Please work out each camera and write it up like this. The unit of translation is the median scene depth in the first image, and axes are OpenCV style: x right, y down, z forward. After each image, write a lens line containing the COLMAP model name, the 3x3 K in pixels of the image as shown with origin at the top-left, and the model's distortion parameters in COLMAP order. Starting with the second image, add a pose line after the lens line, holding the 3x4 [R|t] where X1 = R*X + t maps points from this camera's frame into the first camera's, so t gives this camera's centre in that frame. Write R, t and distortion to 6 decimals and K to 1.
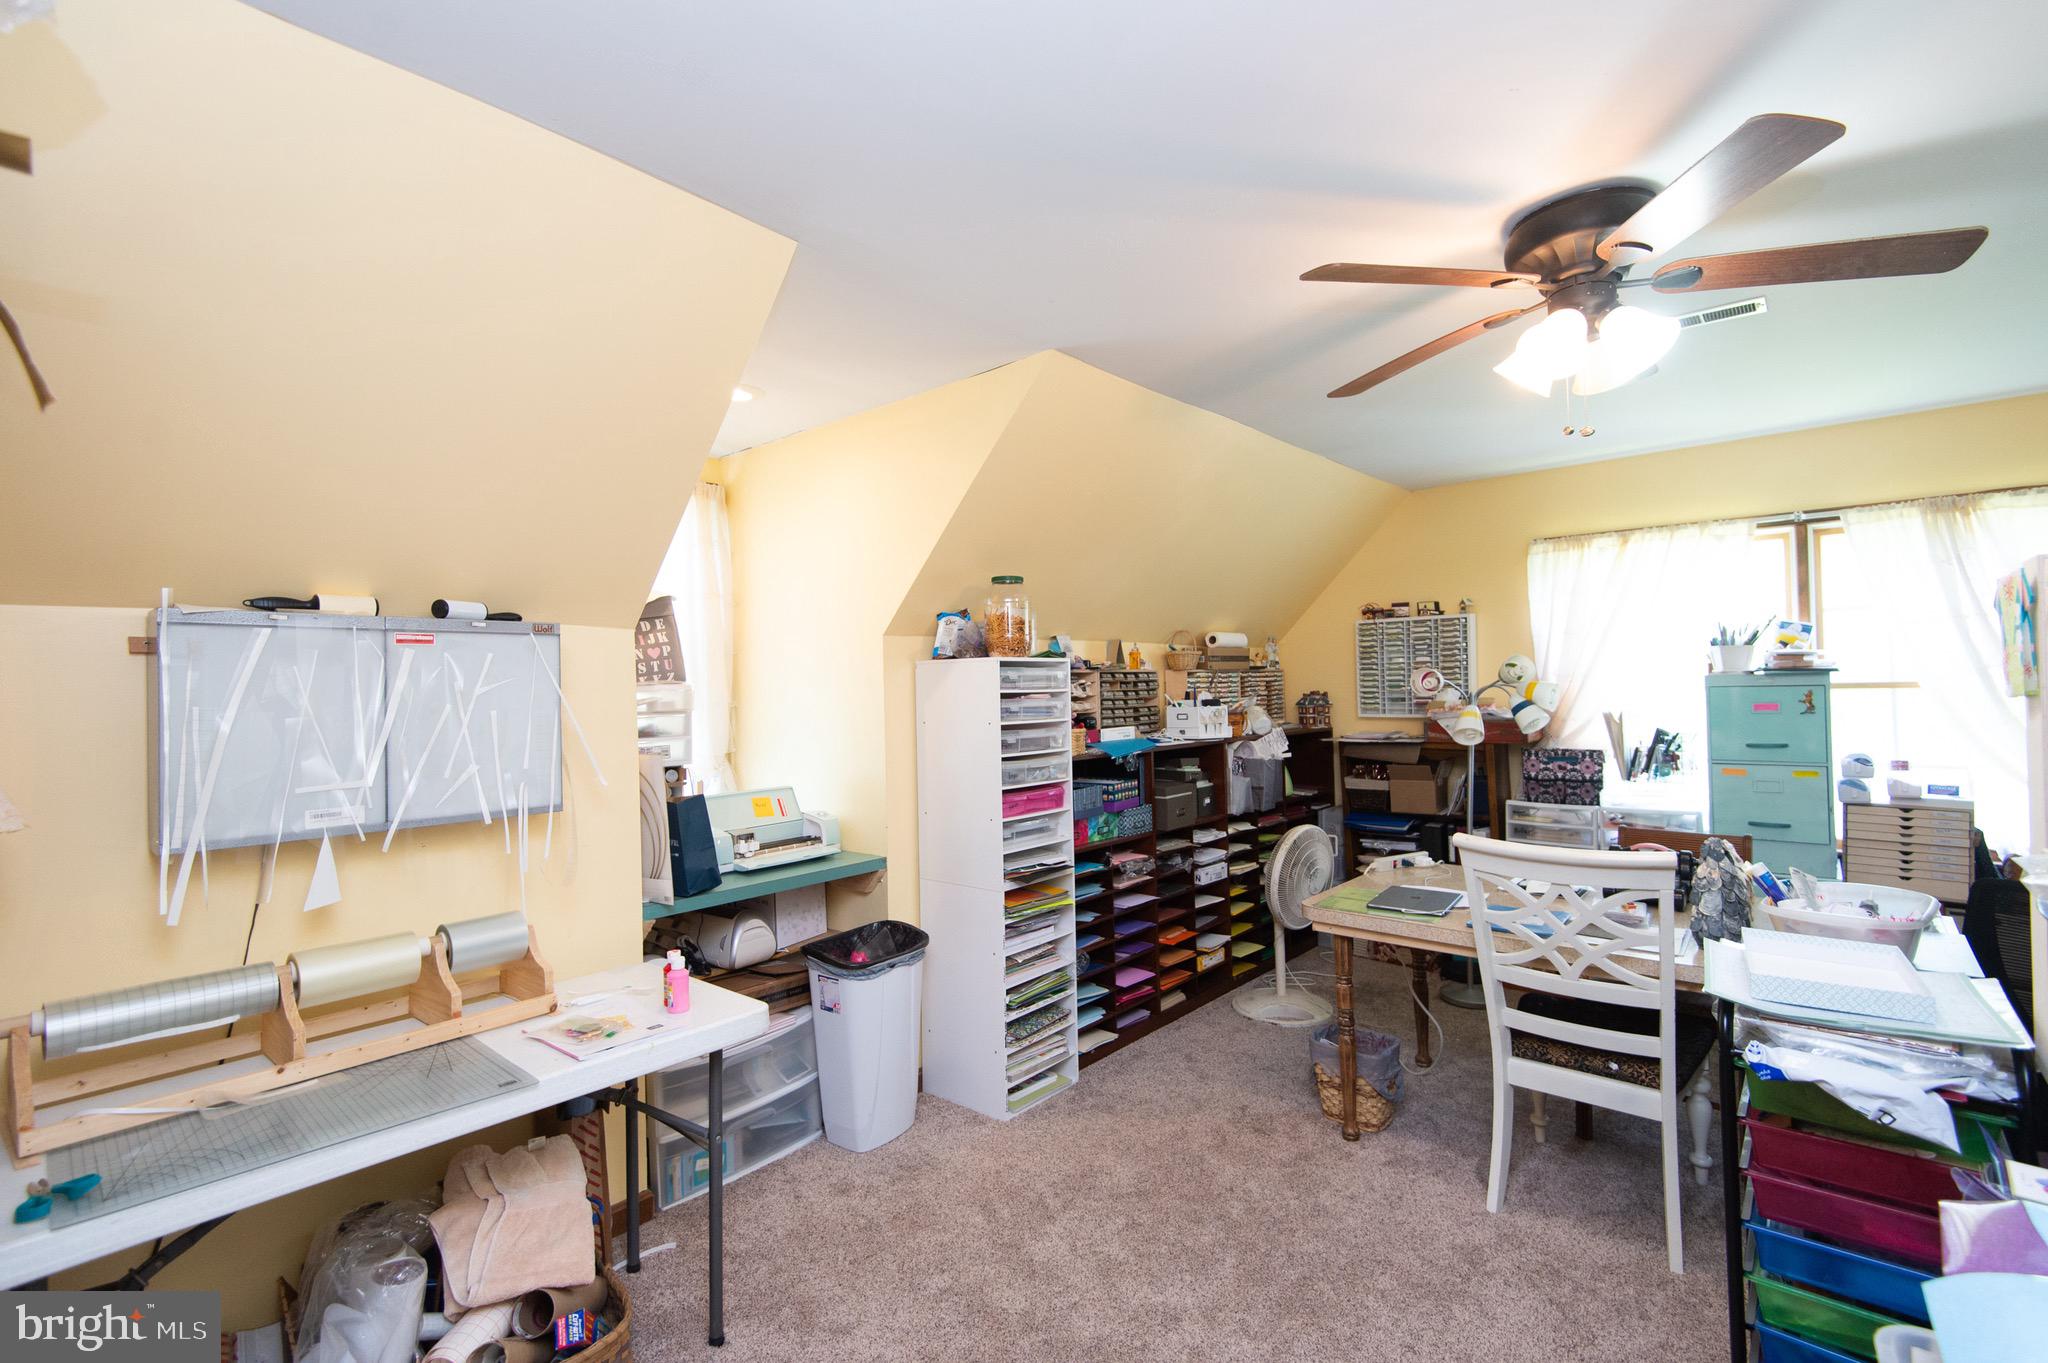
lens RADIAL K [[926.5, 0, 1024.0], [0, 926.5, 681.5], [0, 0, 1]] dist [0.024580, 0.000052]
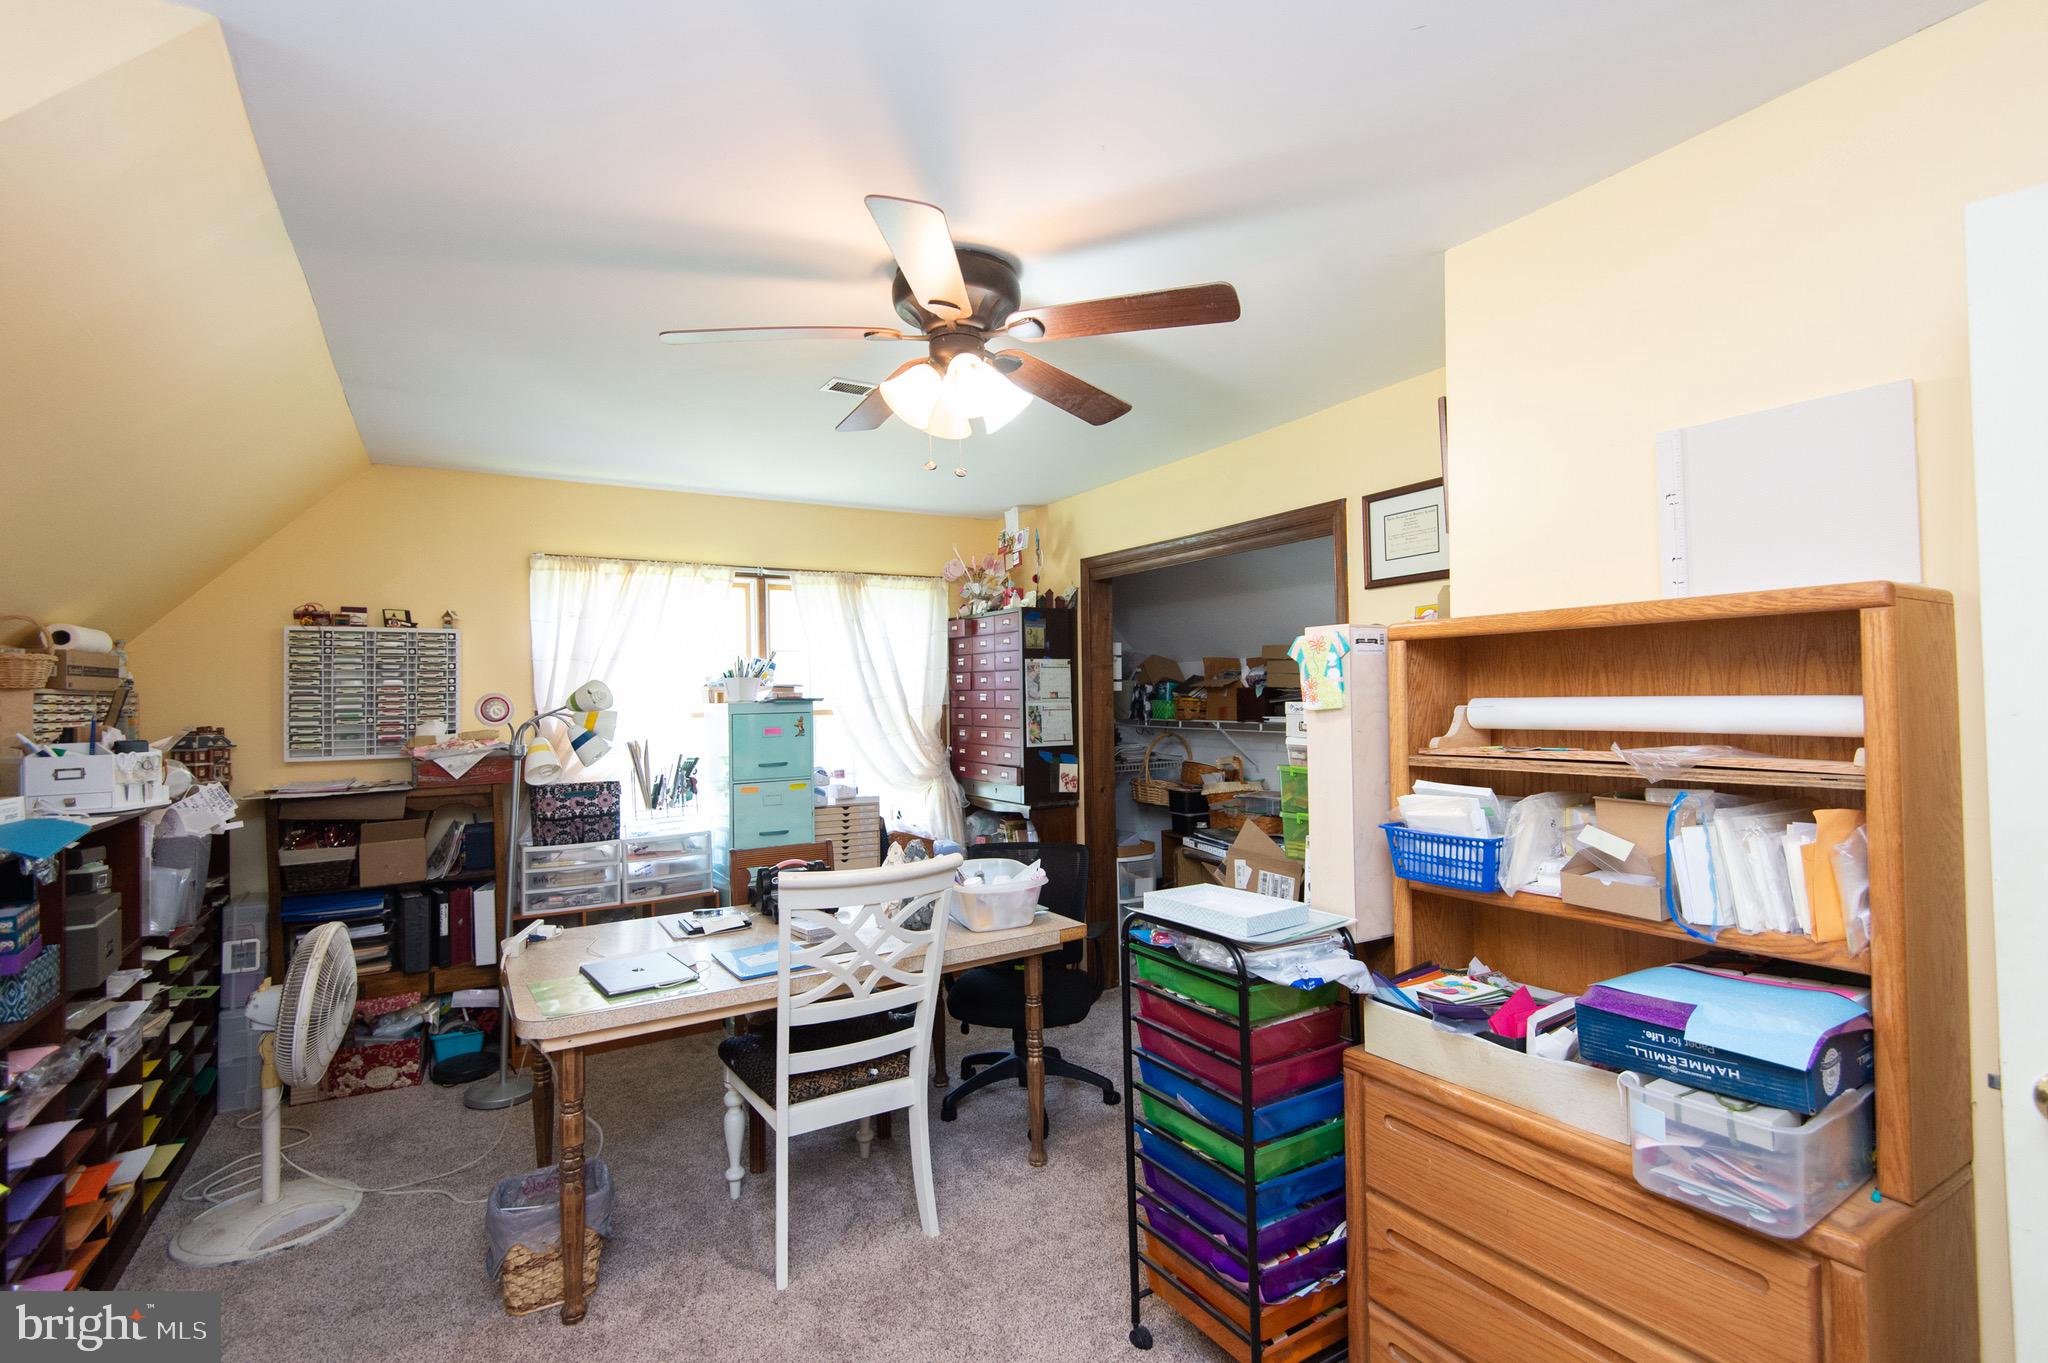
lens RADIAL K [[952.5, 0, 1024.0], [0, 952.5, 681.5], [0, 0, 1]] dist [0.018504, -0.000812]
pose [[0.302895, 0.030742, 0.952528, -0.210310], [0.006857, 0.999383, -0.034435, 0.007329], [-0.952999, 0.016961, 0.302498, 0.305554]]
